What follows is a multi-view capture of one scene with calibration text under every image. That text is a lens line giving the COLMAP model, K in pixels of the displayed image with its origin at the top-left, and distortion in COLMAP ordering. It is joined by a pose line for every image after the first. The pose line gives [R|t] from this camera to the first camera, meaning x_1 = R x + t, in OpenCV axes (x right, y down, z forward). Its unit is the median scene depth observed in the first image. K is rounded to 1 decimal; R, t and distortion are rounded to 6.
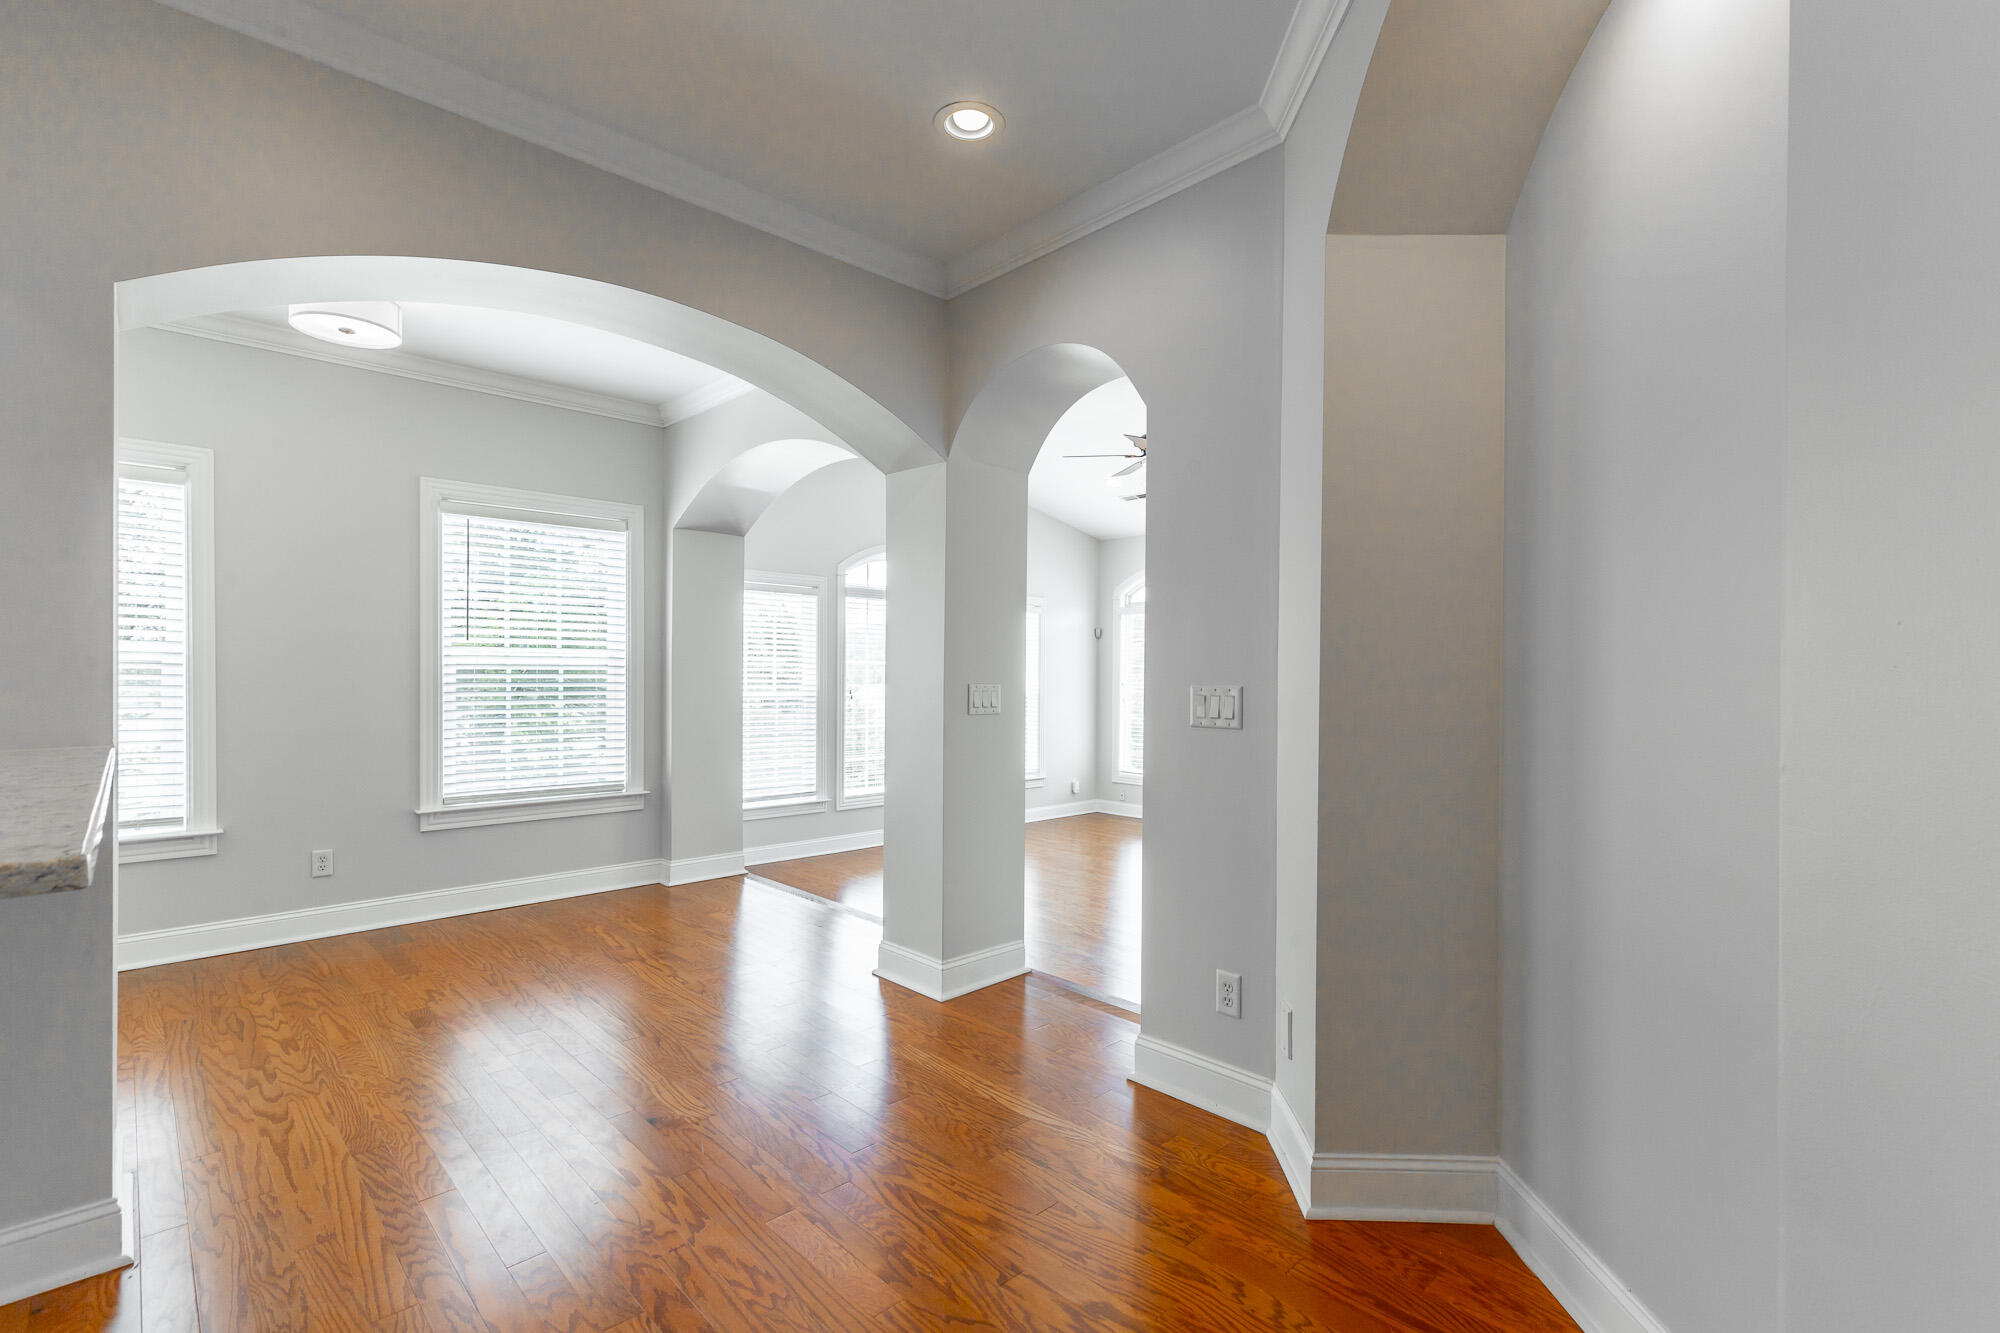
lens RADIAL K [[901.1, 0, 1019.9], [0, 901.1, 678.0], [0, 0, 1]] dist [0.011875, -0.001092]
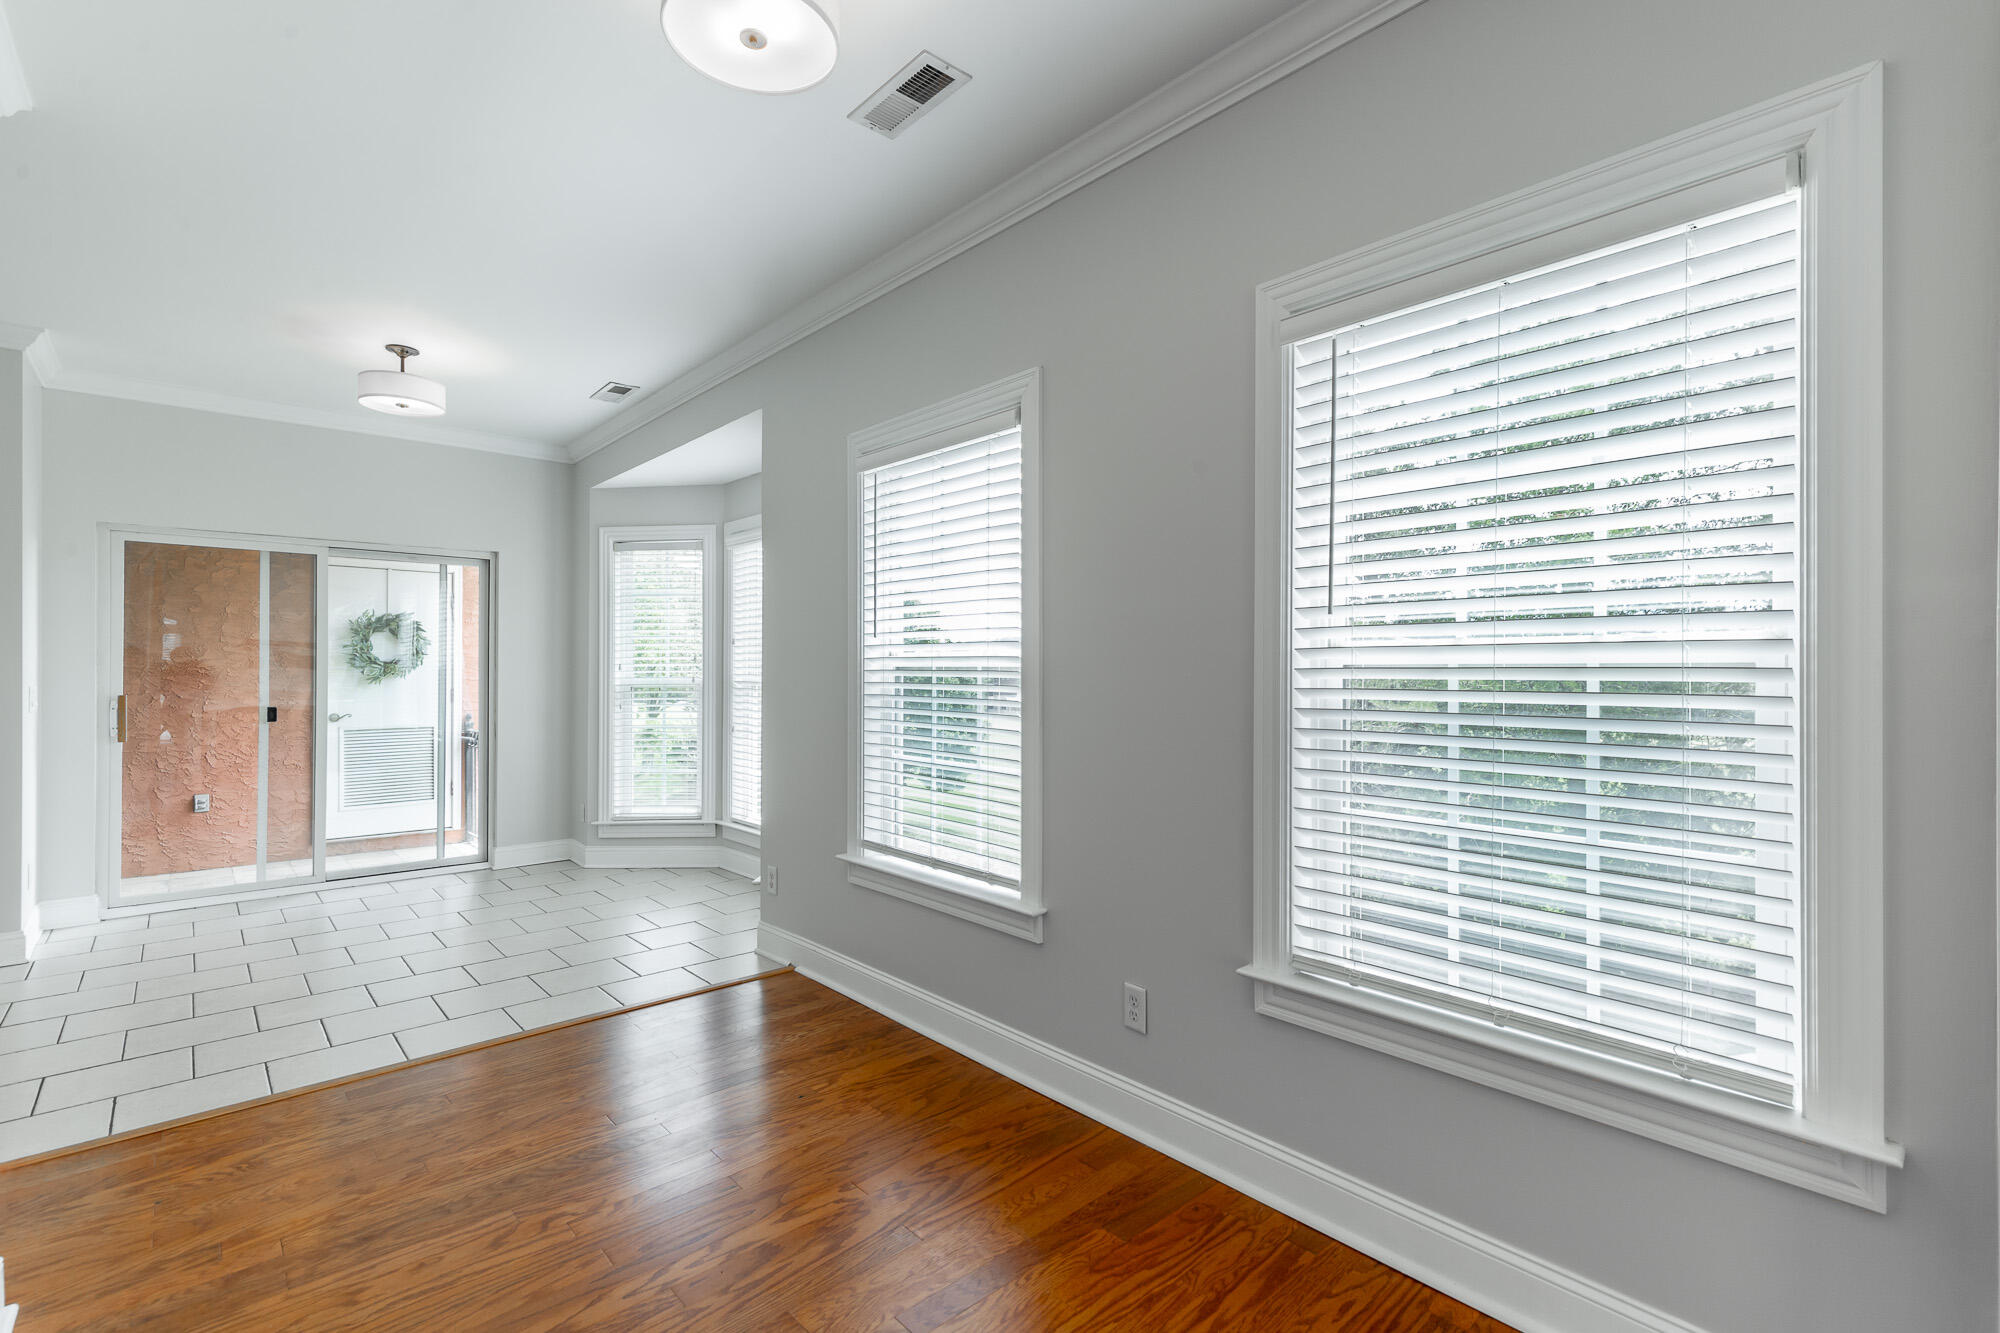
lens RADIAL K [[901.1, 0, 1011.9], [0, 901.1, 676.9], [0, 0, 1]] dist [0.011875, -0.001092]
pose [[-0.028692, -0.006361, -0.999568, -0.212167], [-0.011043, 0.999921, -0.006046, -0.008708], [0.999527, 0.010864, -0.028760, 1.081610]]
